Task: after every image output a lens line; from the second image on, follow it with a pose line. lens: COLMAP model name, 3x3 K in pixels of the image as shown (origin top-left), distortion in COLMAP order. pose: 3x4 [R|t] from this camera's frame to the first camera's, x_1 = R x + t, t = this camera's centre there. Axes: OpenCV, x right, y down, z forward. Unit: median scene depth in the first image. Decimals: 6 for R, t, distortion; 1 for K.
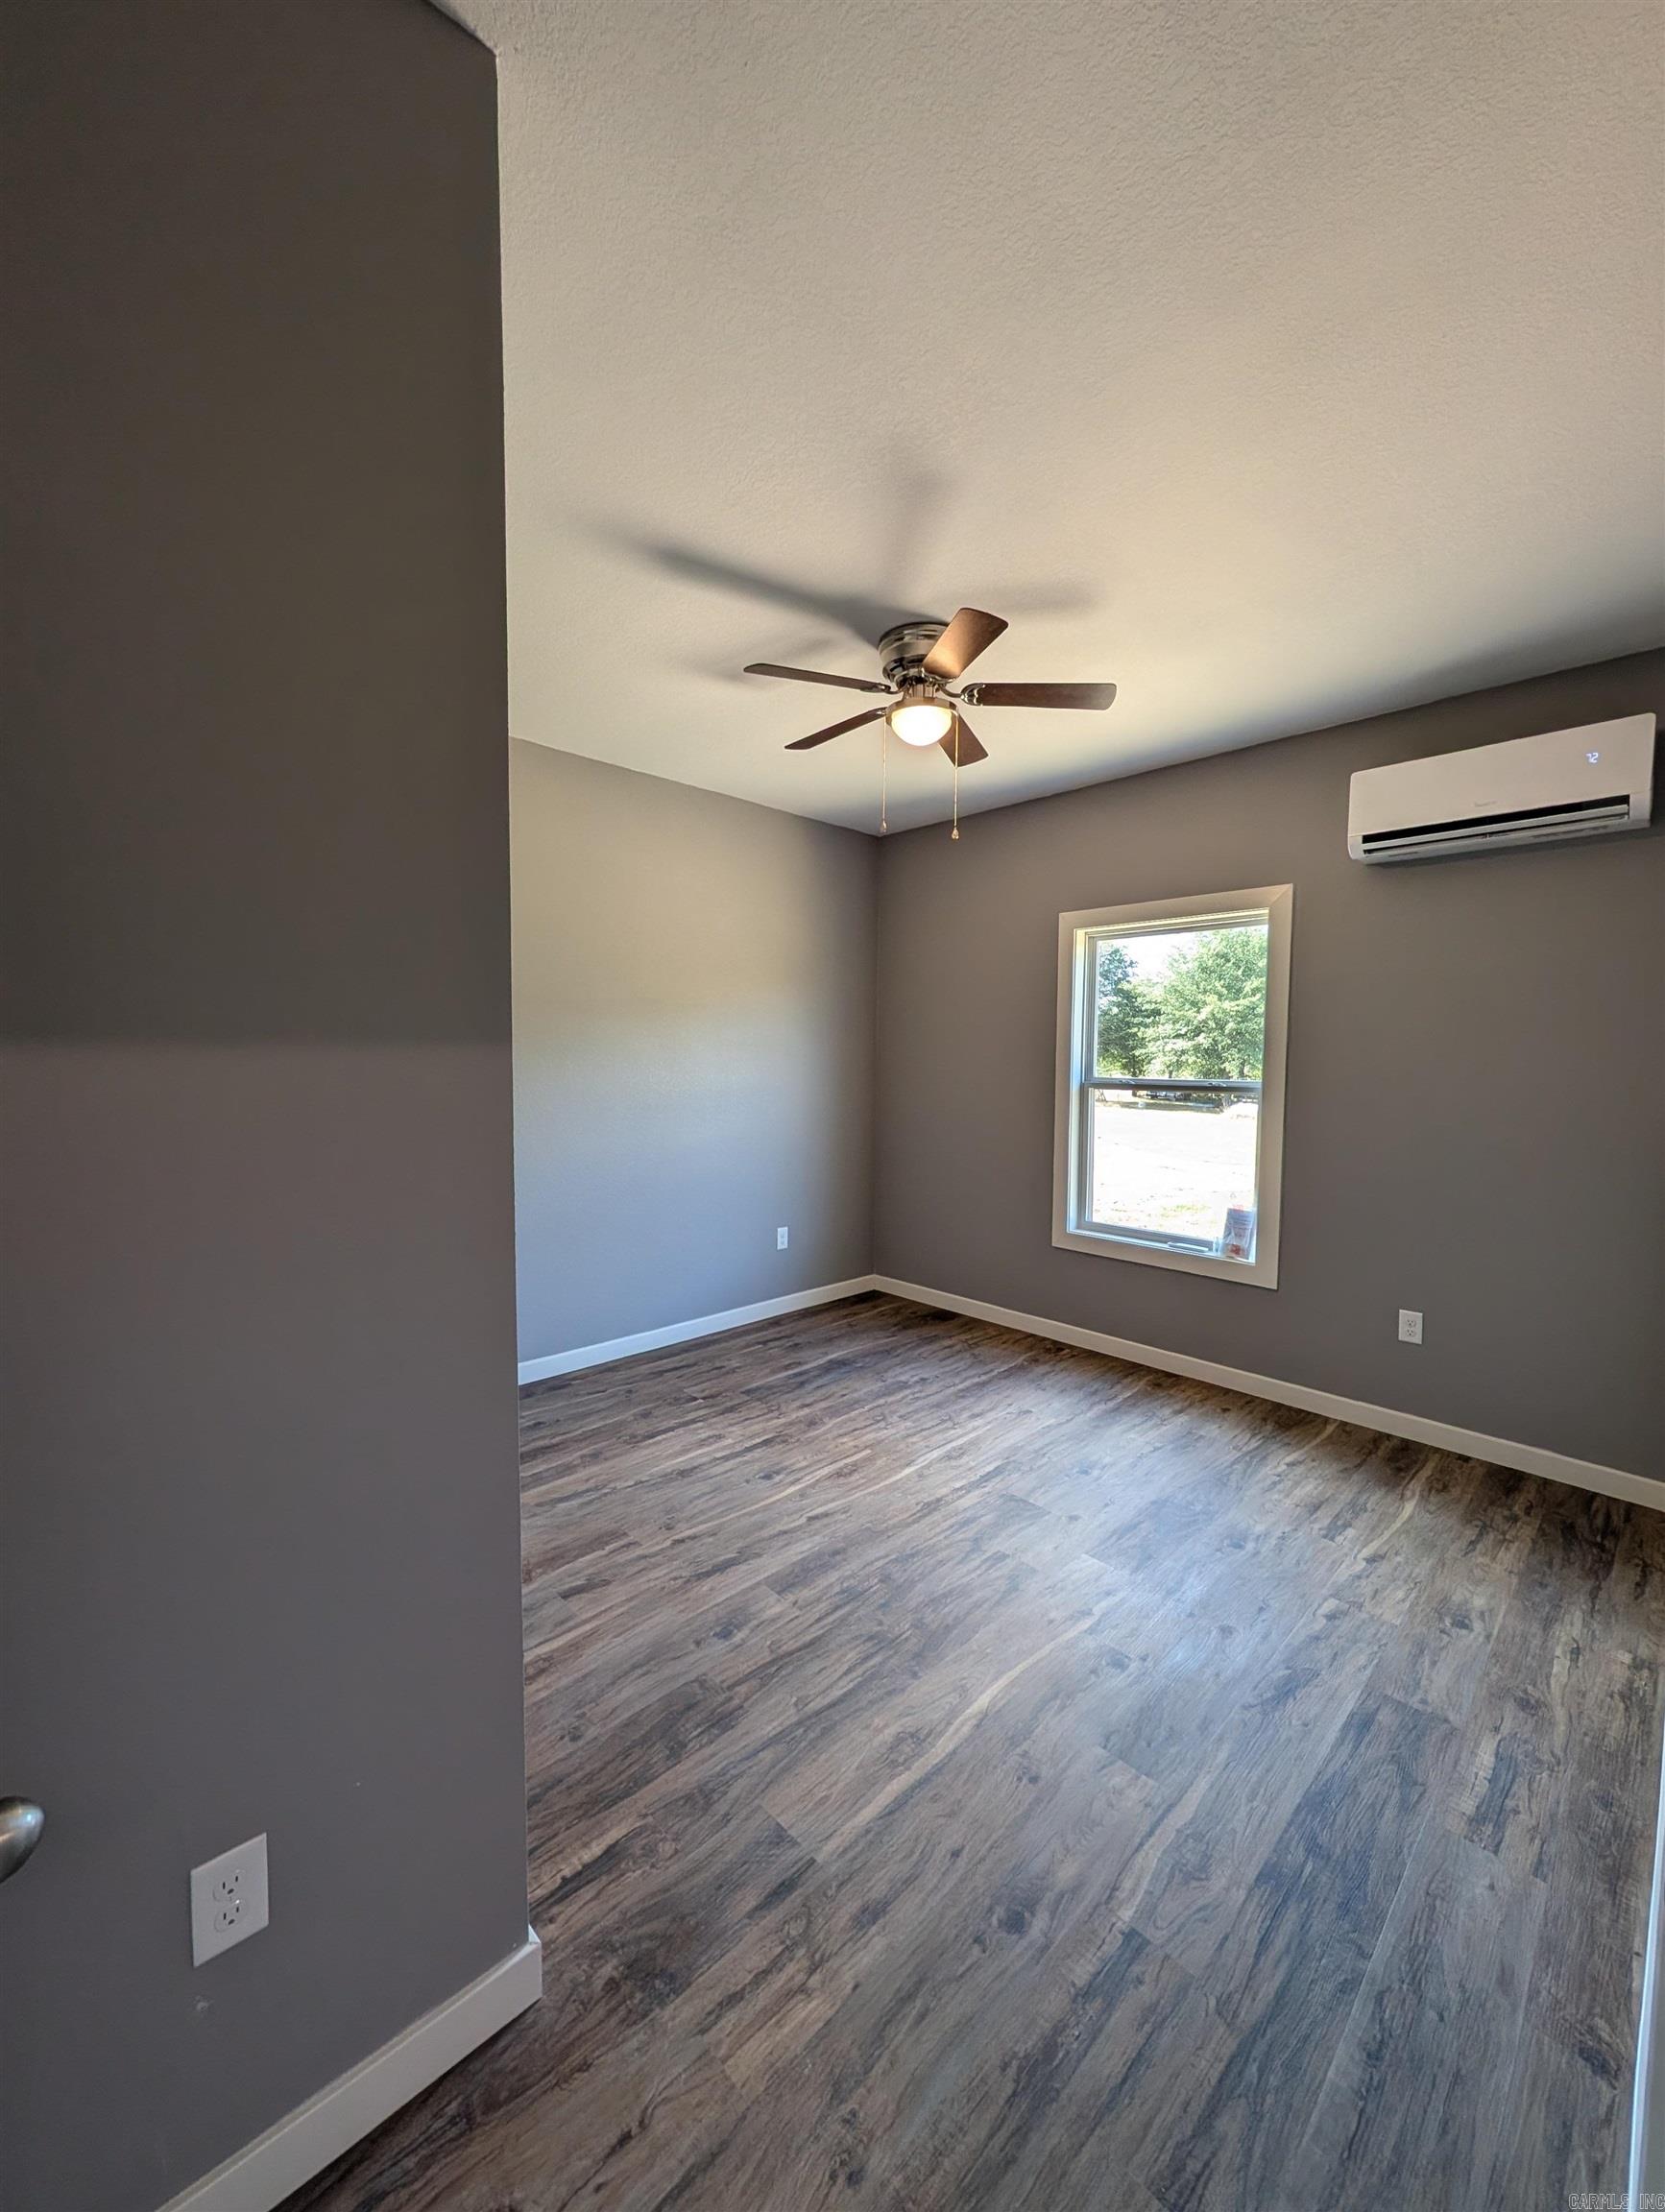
lens RADIAL K [[849.4, 0, 846.3], [0, 849.4, 1092.8], [0, 0, 1]] dist [0.001376, -0.000023]
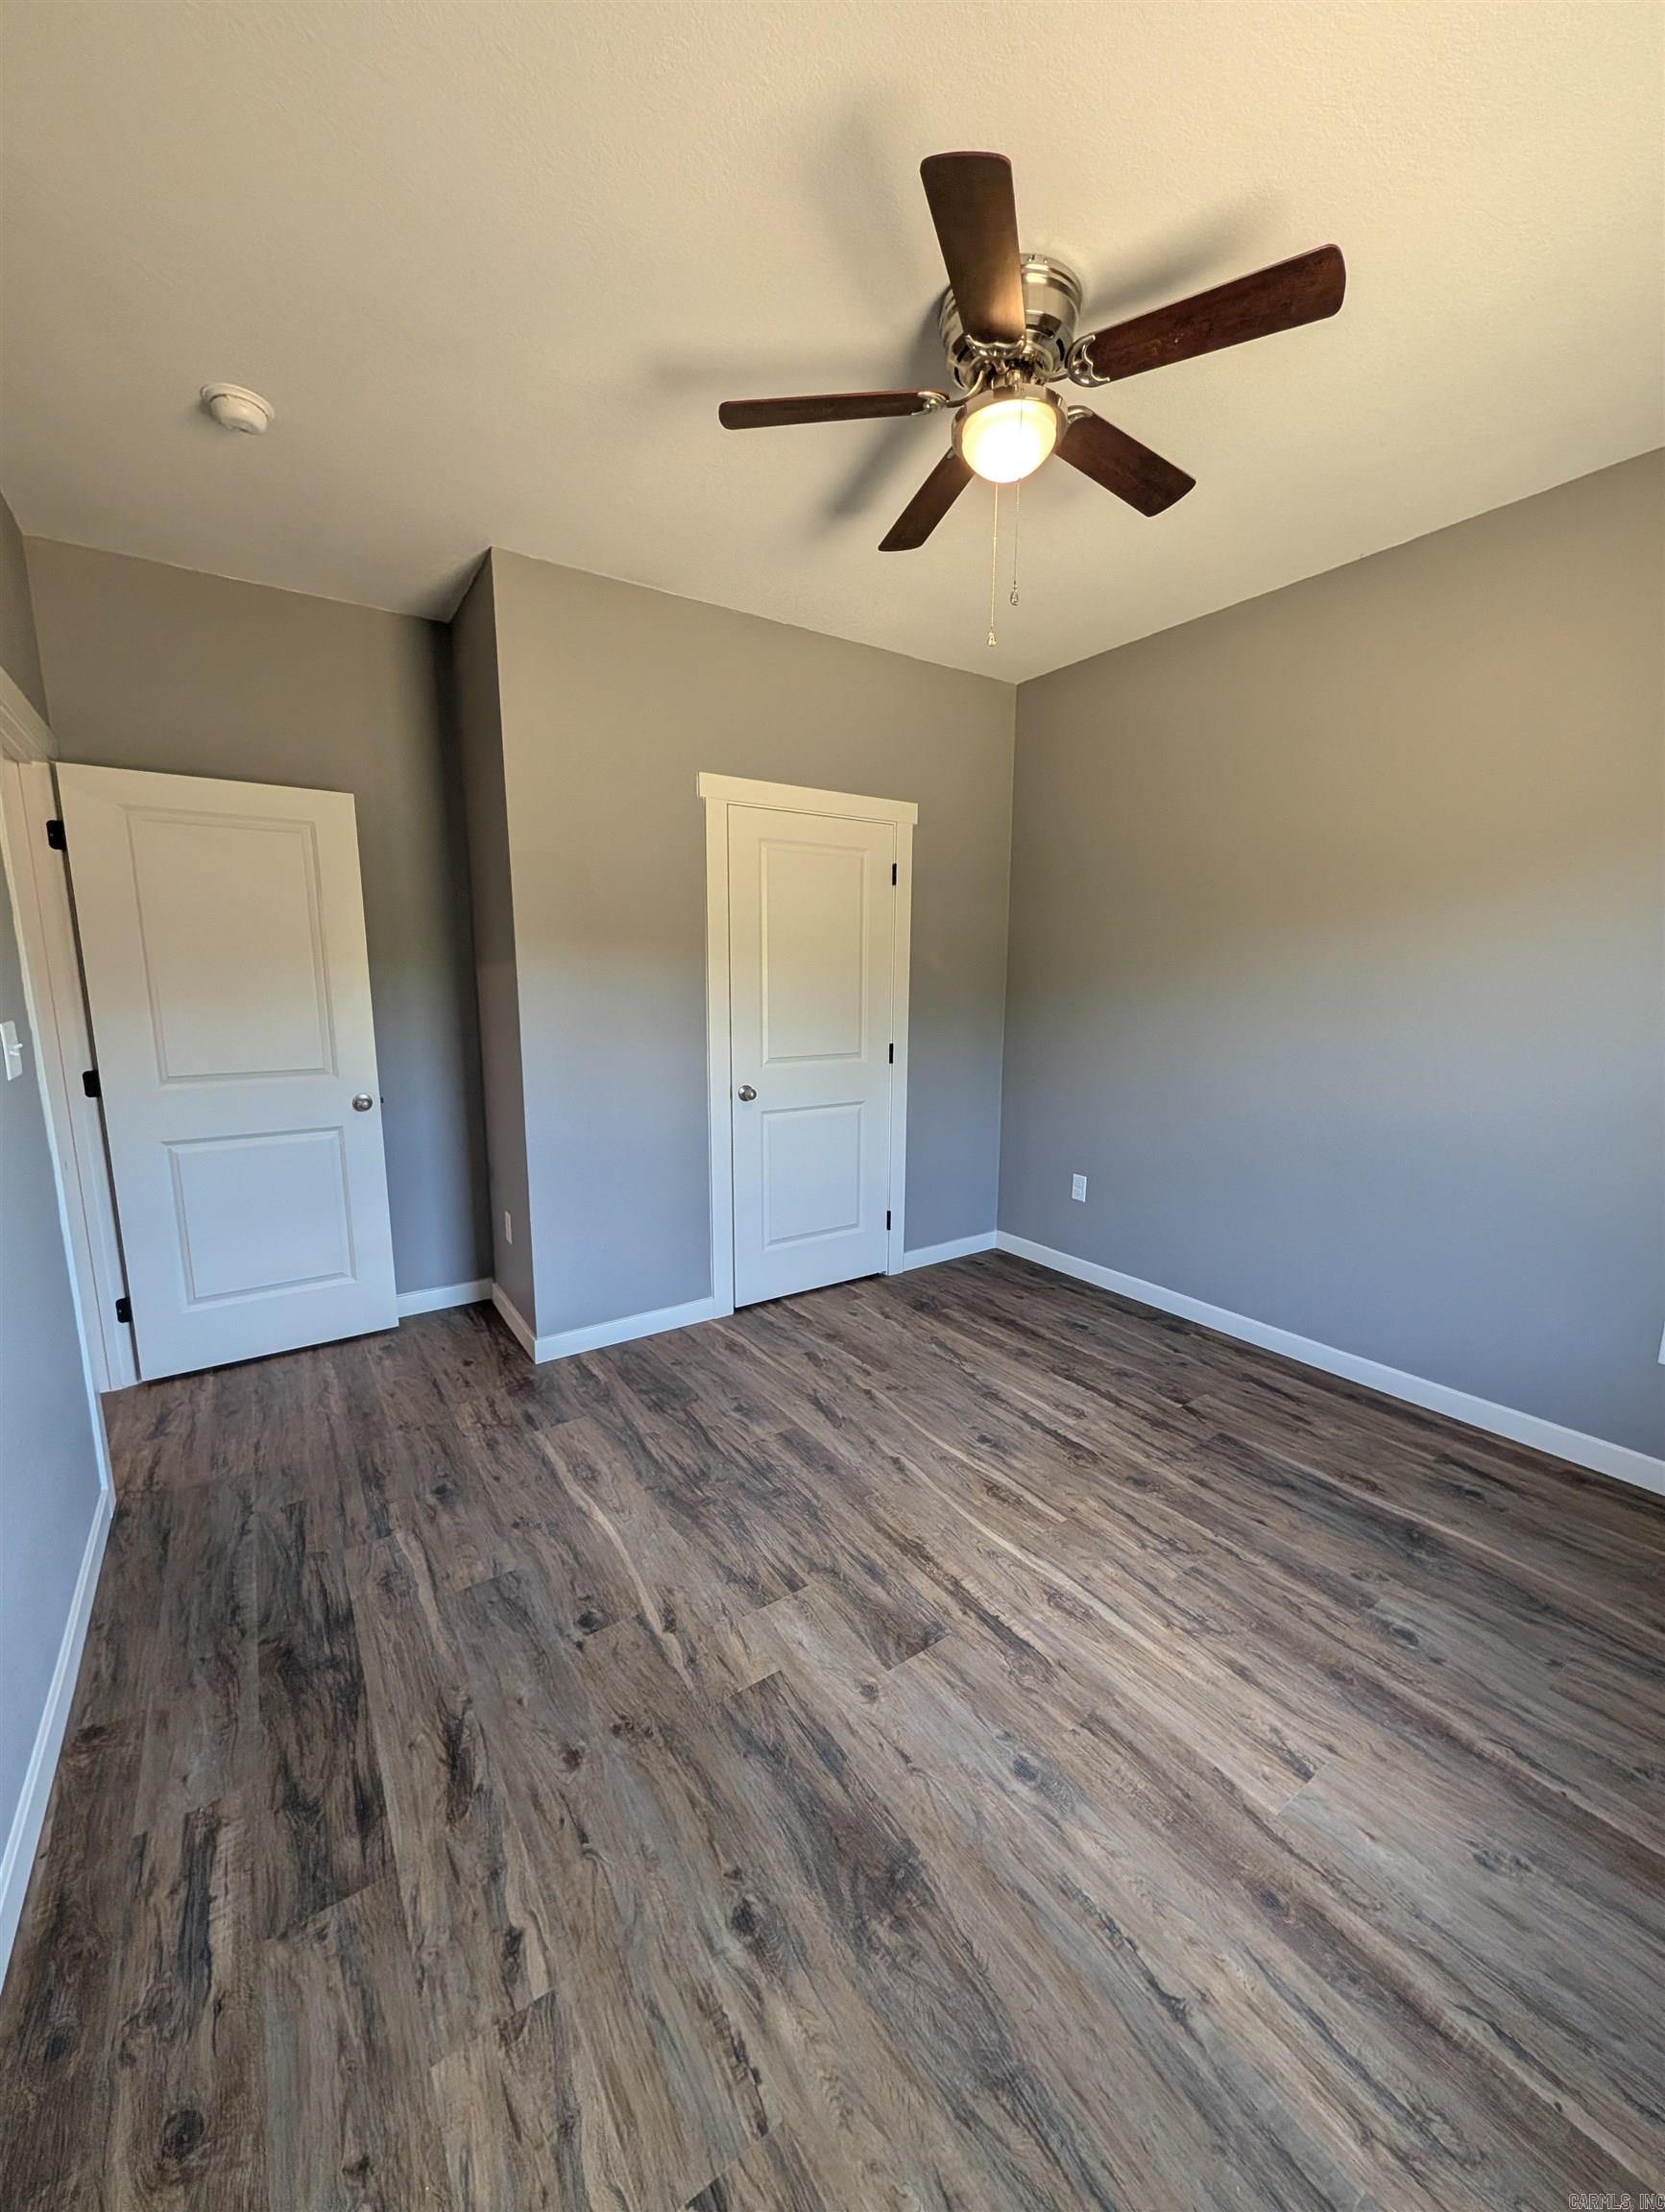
lens RADIAL K [[849.4, 0, 834.1], [0, 849.4, 1115.9], [0, 0, 1]] dist [0.001376, -0.000023]
pose [[-0.175383, 0.158128, -0.971718, 0.900072], [-0.046815, 0.984561, 0.168667, -0.042982], [0.983387, 0.075072, -0.165272, 1.133594]]
